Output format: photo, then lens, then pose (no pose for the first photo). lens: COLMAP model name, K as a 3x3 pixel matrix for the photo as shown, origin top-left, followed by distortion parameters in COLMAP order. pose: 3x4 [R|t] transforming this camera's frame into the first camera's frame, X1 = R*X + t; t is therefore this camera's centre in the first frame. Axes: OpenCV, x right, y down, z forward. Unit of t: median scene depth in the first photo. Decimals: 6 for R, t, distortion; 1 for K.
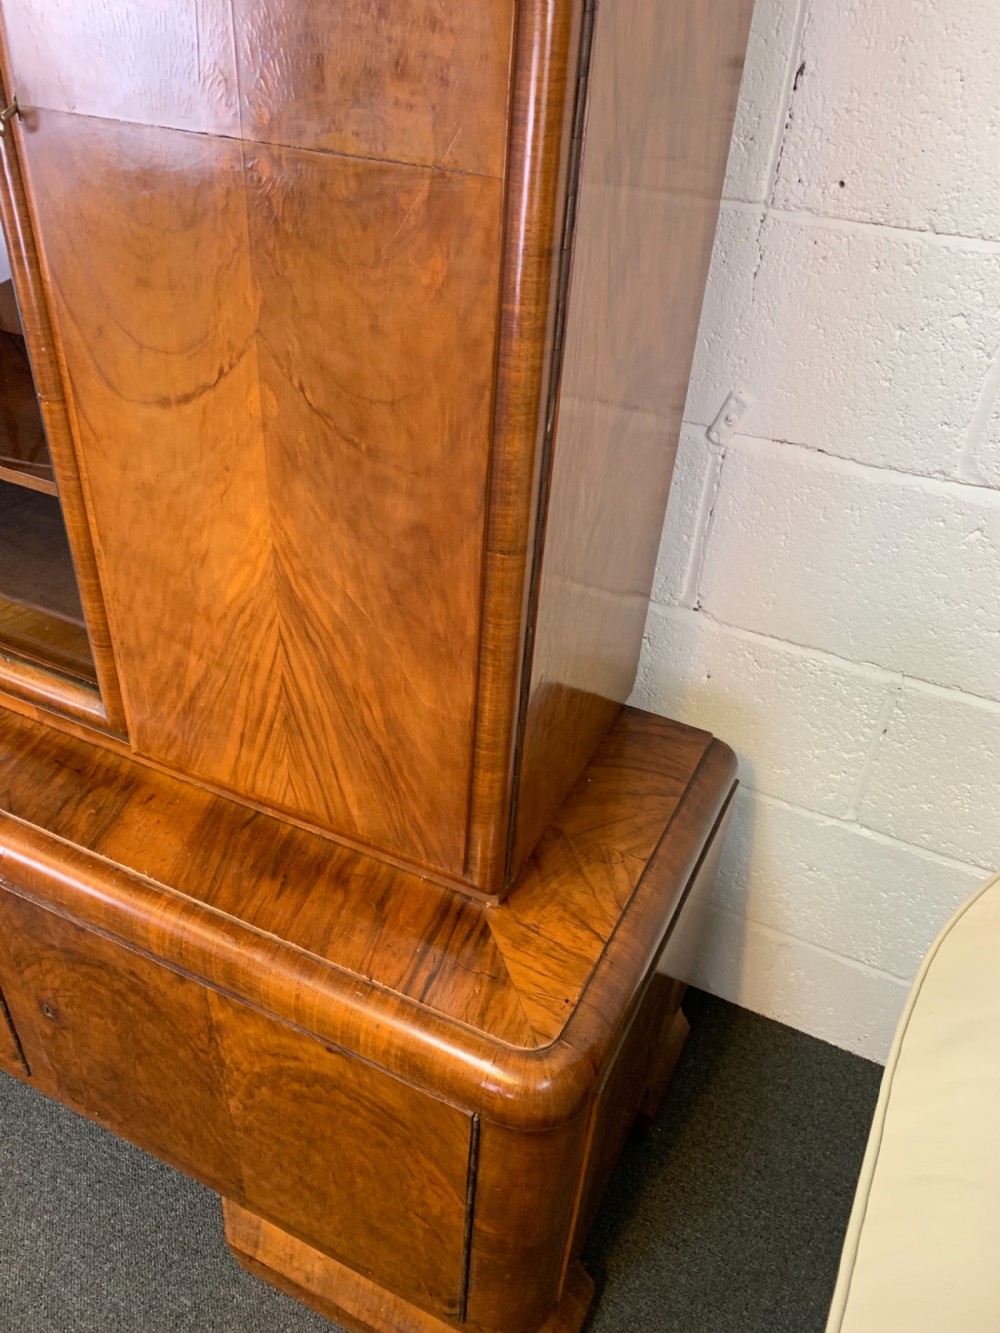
lens RADIAL K [[1018.5, 0, 487.5], [0, 1018.5, 656.1], [0, 0, 1]] dist [0.040387, -0.041246]
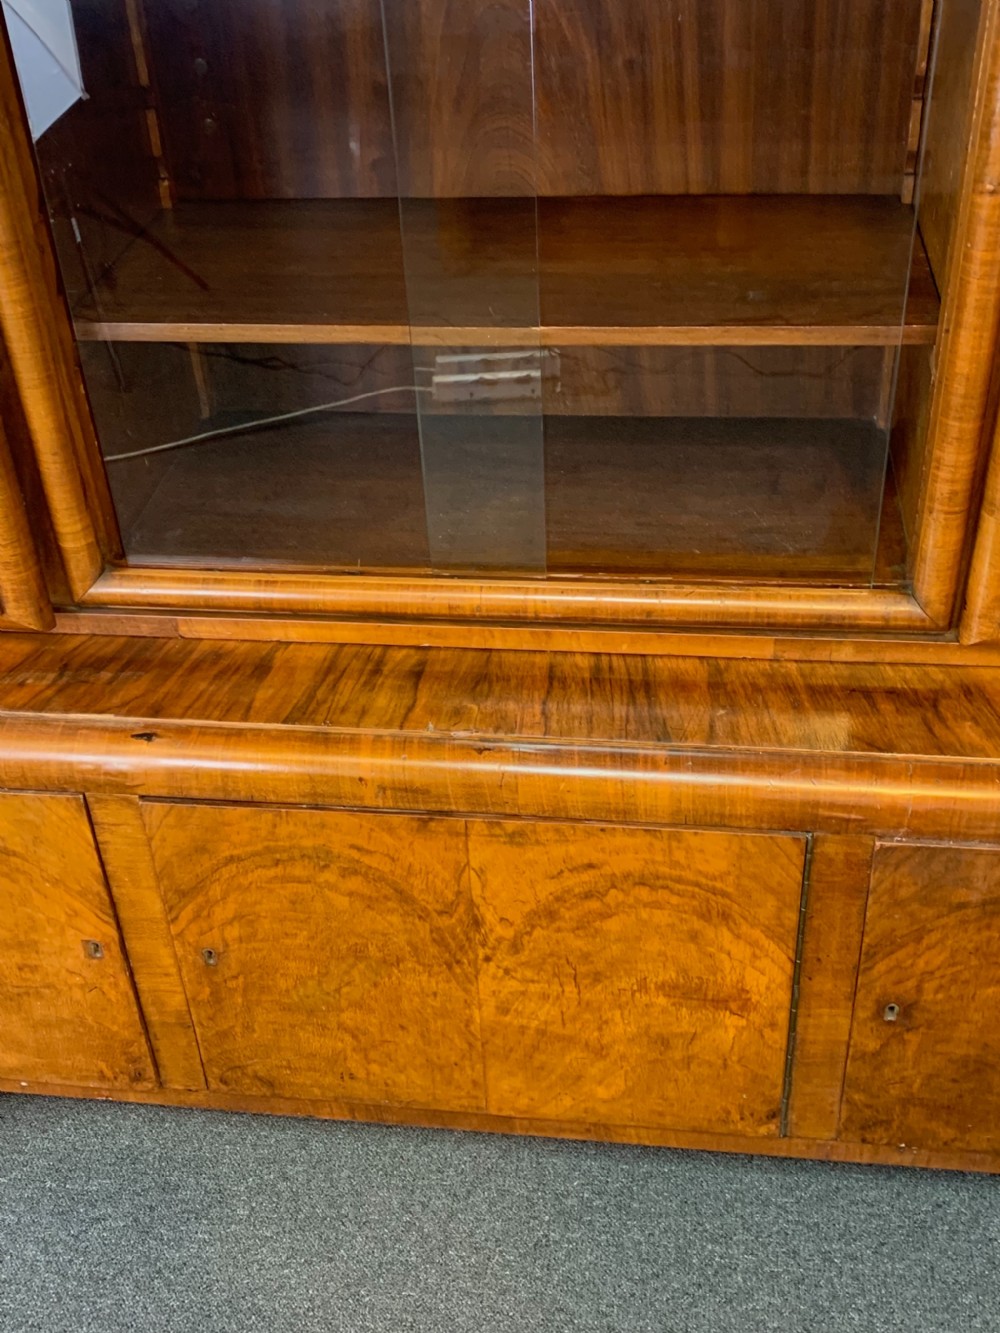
lens RADIAL K [[1477.4, 0, 497.8], [0, 1477.4, 662.2], [0, 0, 1]] dist [0.072037, 0.000000]
pose [[0.941622, -0.263733, 0.209266, -1.058935], [0.259396, 0.964556, 0.048419, -0.047374], [-0.214619, 0.008691, 0.976659, -0.039195]]
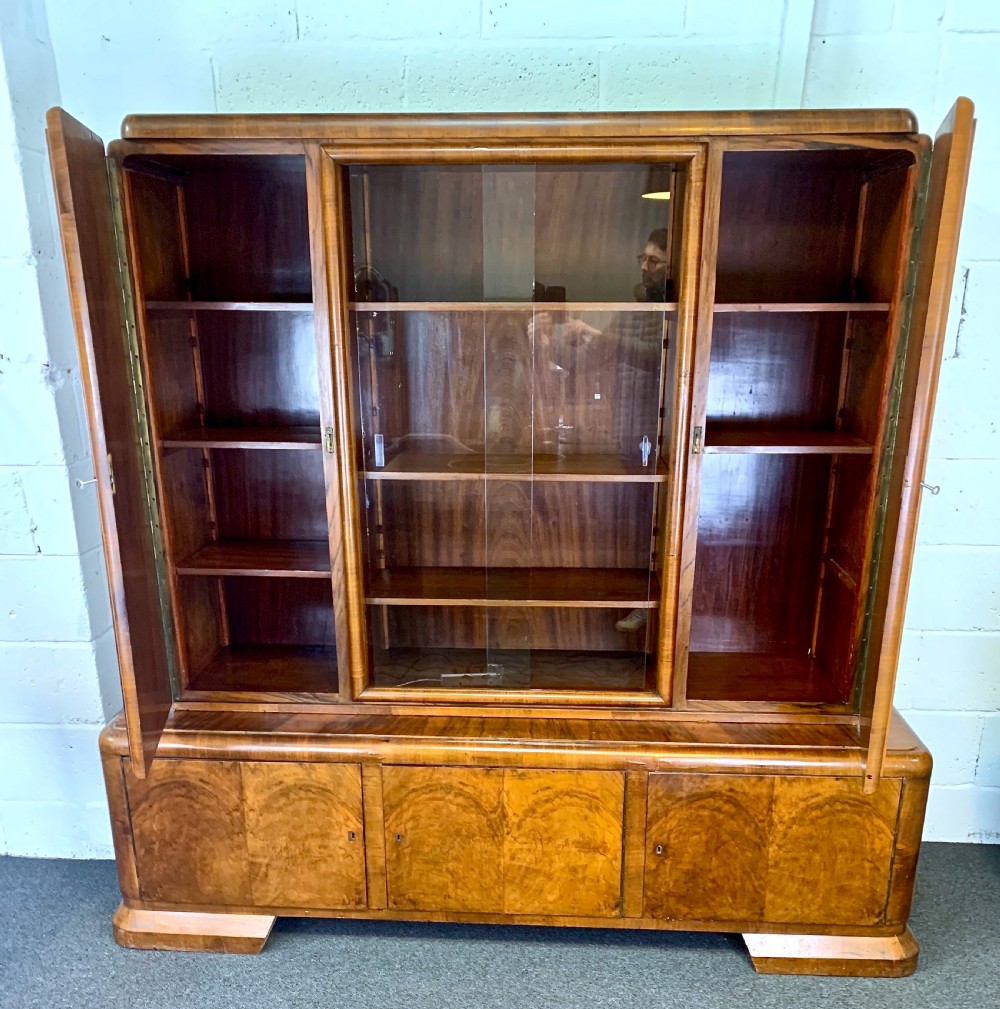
lens RADIAL K [[1008.1, 0, 510.2], [0, 1008.1, 648.8], [0, 0, 1]] dist [0.043927, 0.000000]
pose [[0.918137, -0.174930, 0.355561, -1.649035], [0.260654, 0.942451, -0.209395, 0.379672], [-0.298469, 0.284932, 0.910895, -1.069110]]
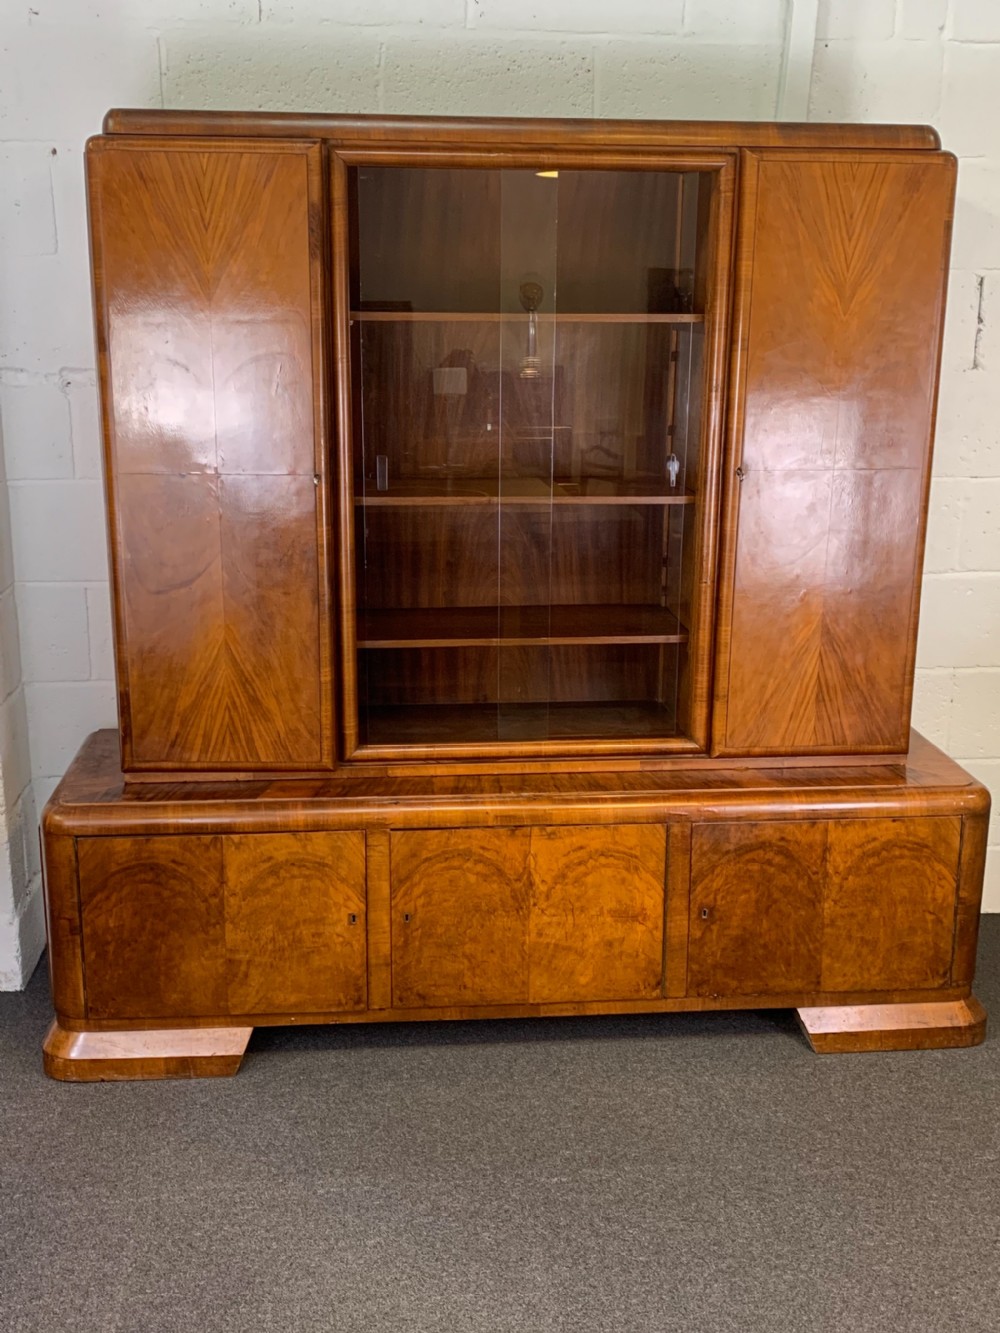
lens RADIAL K [[1477.4, 0, 514.1], [0, 1477.4, 643.1], [0, 0, 1]] dist [0.072037, 0.000000]
pose [[0.847291, -0.167894, 0.503894, -2.388332], [0.328134, 0.911481, -0.248053, 0.546757], [-0.417644, 0.375518, 0.827381, -1.485890]]
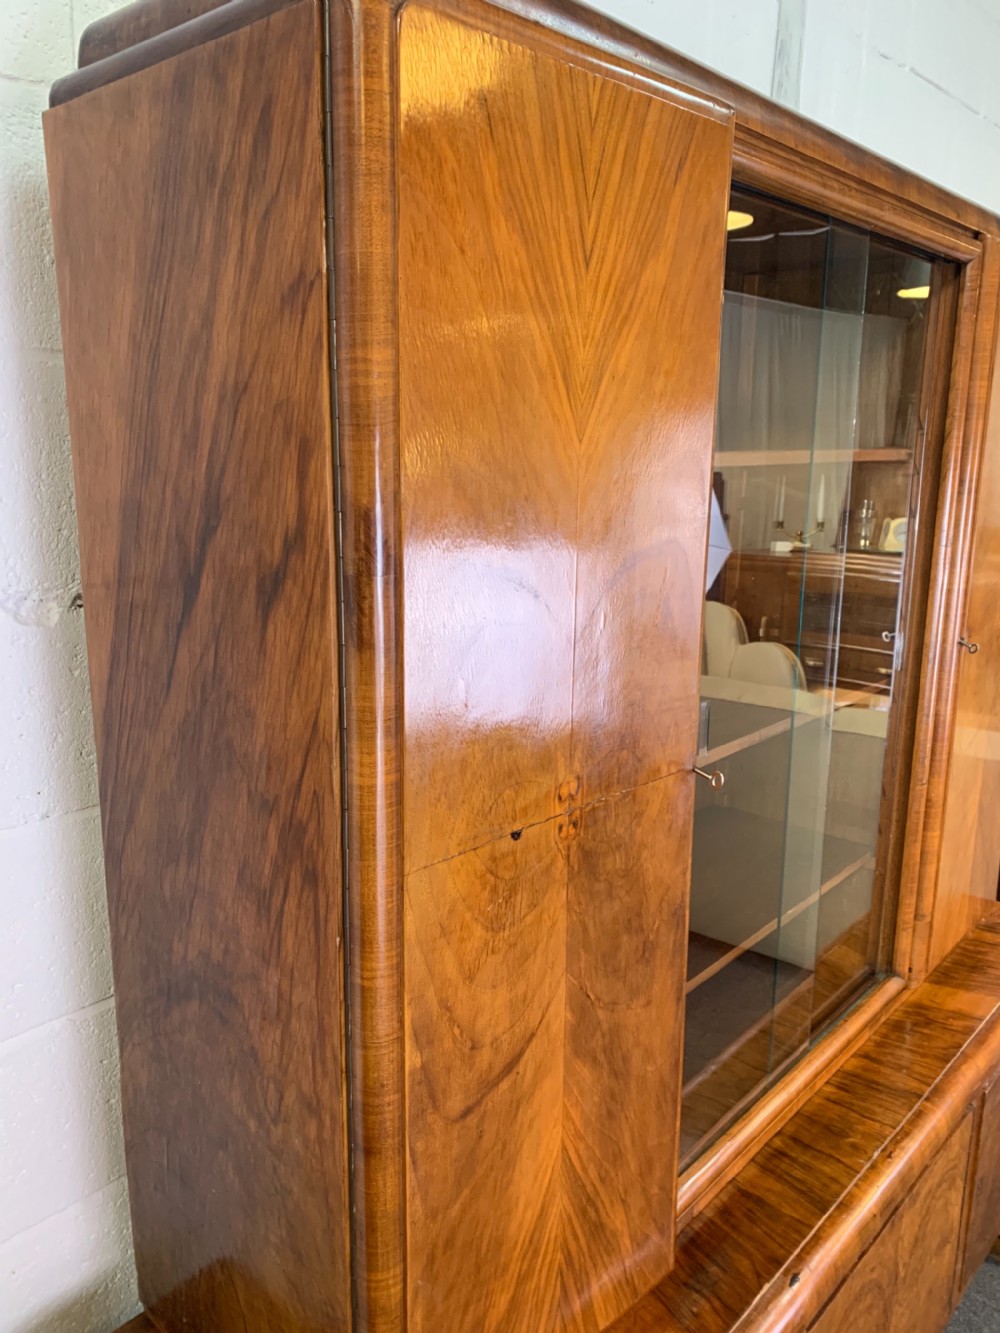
lens RADIAL K [[1034.4, 0, 494.1], [0, 1034.4, 660.3], [0, 0, 1]] dist [0.002831, -0.005889]
pose [[0.275227, -0.253693, 0.927303, -2.185968], [0.554257, 0.829991, 0.062564, -0.919287], [-0.785525, 0.496744, 0.369047, 0.755179]]
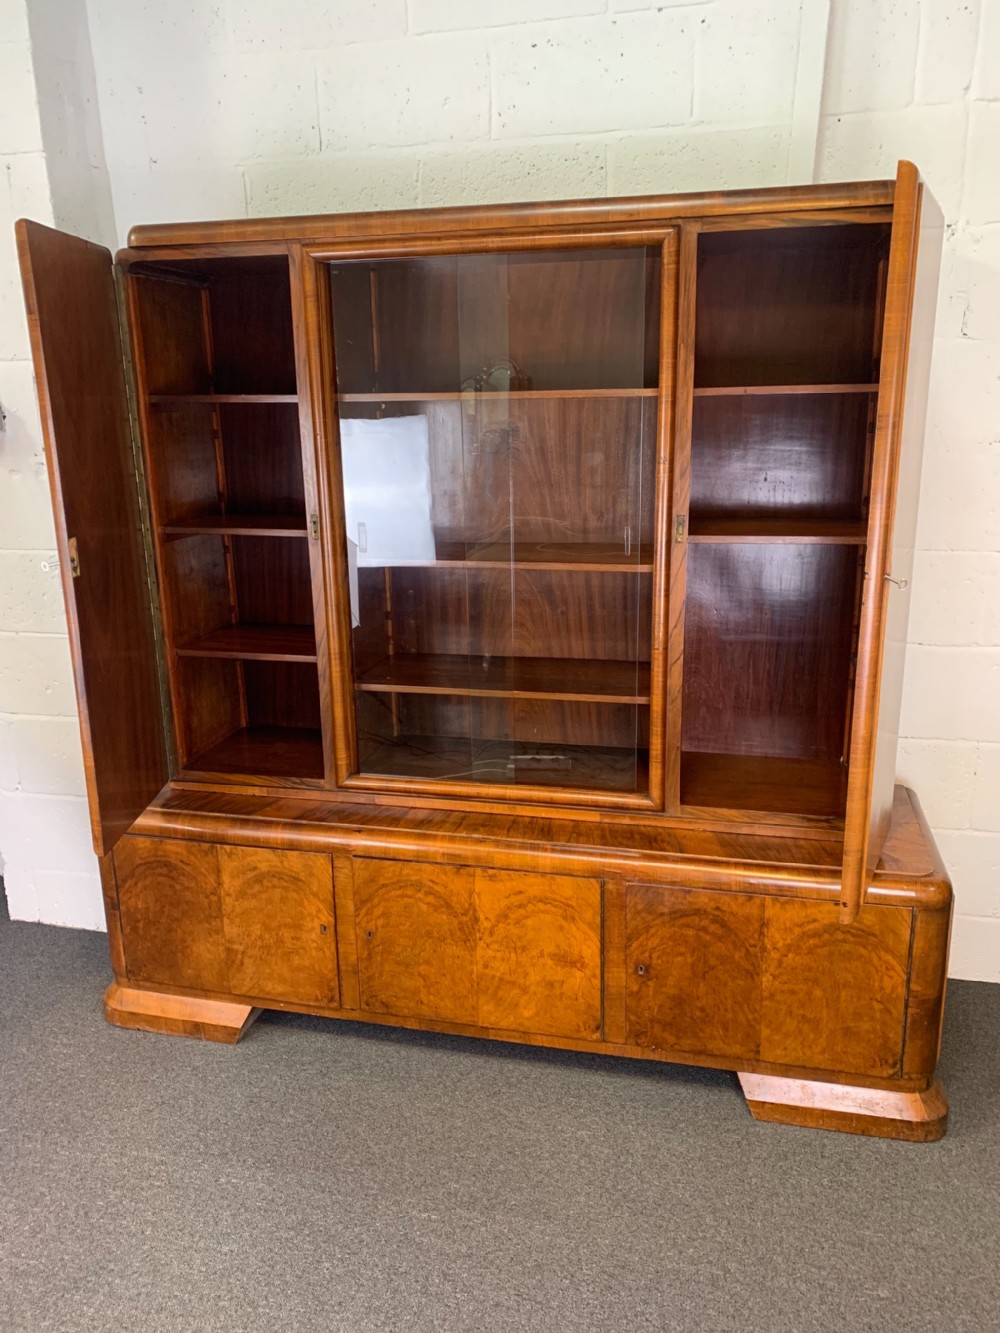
lens RADIAL K [[1018.5, 0, 506.0], [0, 1018.5, 653.4], [0, 0, 1]] dist [0.040387, -0.041246]
pose [[0.972048, -0.119731, 0.201956, -1.191217], [0.181848, 0.928043, -0.325065, 0.453081], [-0.148504, 0.352704, 0.923876, -1.103311]]
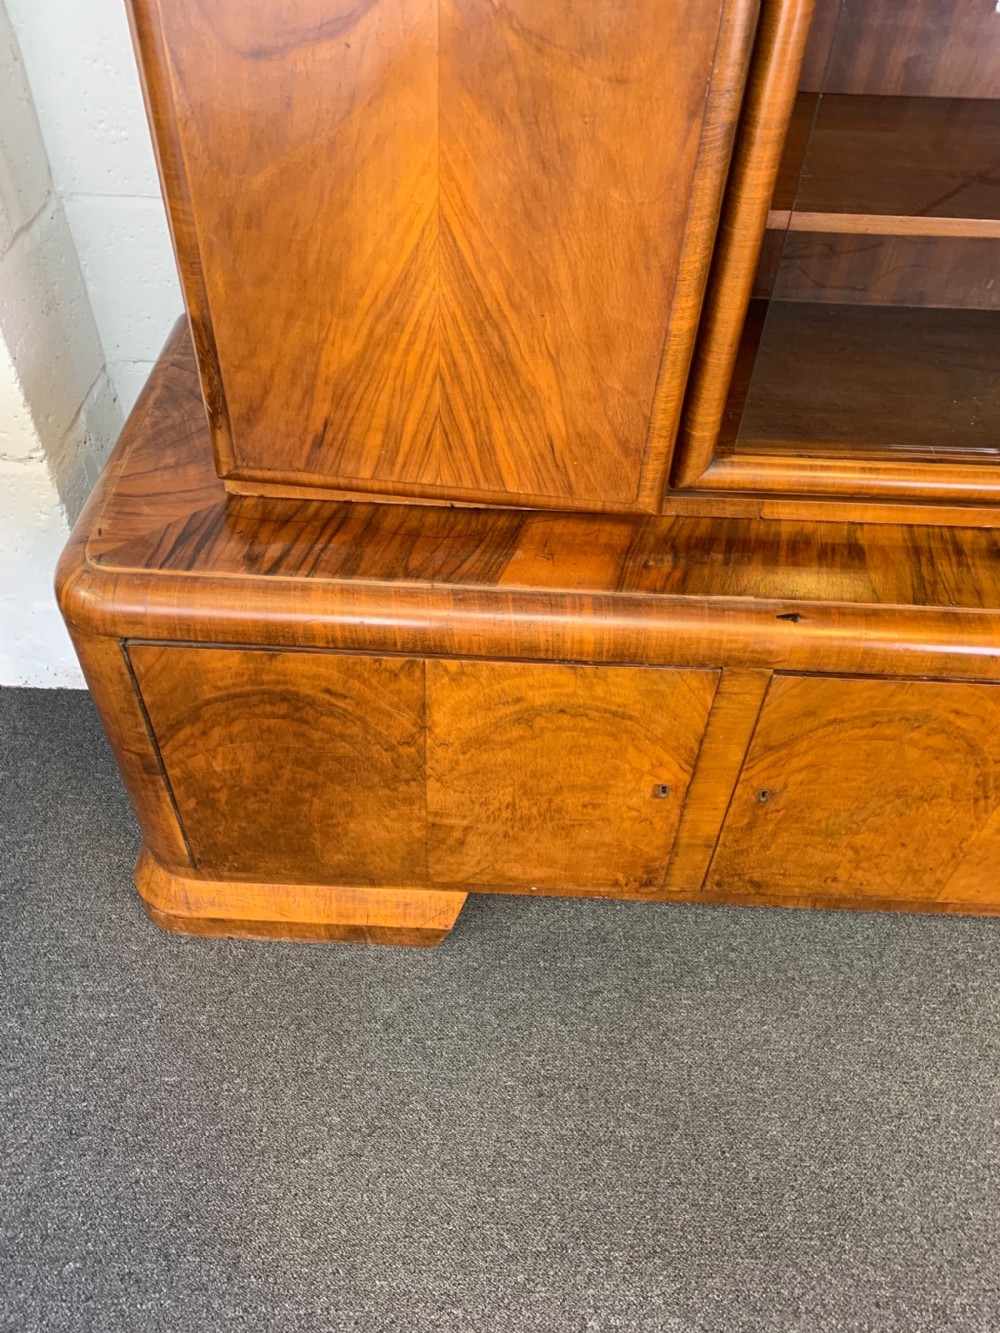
lens RADIAL K [[1018.5, 0, 503.7], [0, 1018.5, 654.6], [0, 0, 1]] dist [0.040387, -0.041246]
pose [[0.905493, -0.312702, 0.286880, -1.639286], [0.244595, 0.937019, 0.249335, -0.280859], [-0.346779, -0.155602, 0.924950, 0.492792]]
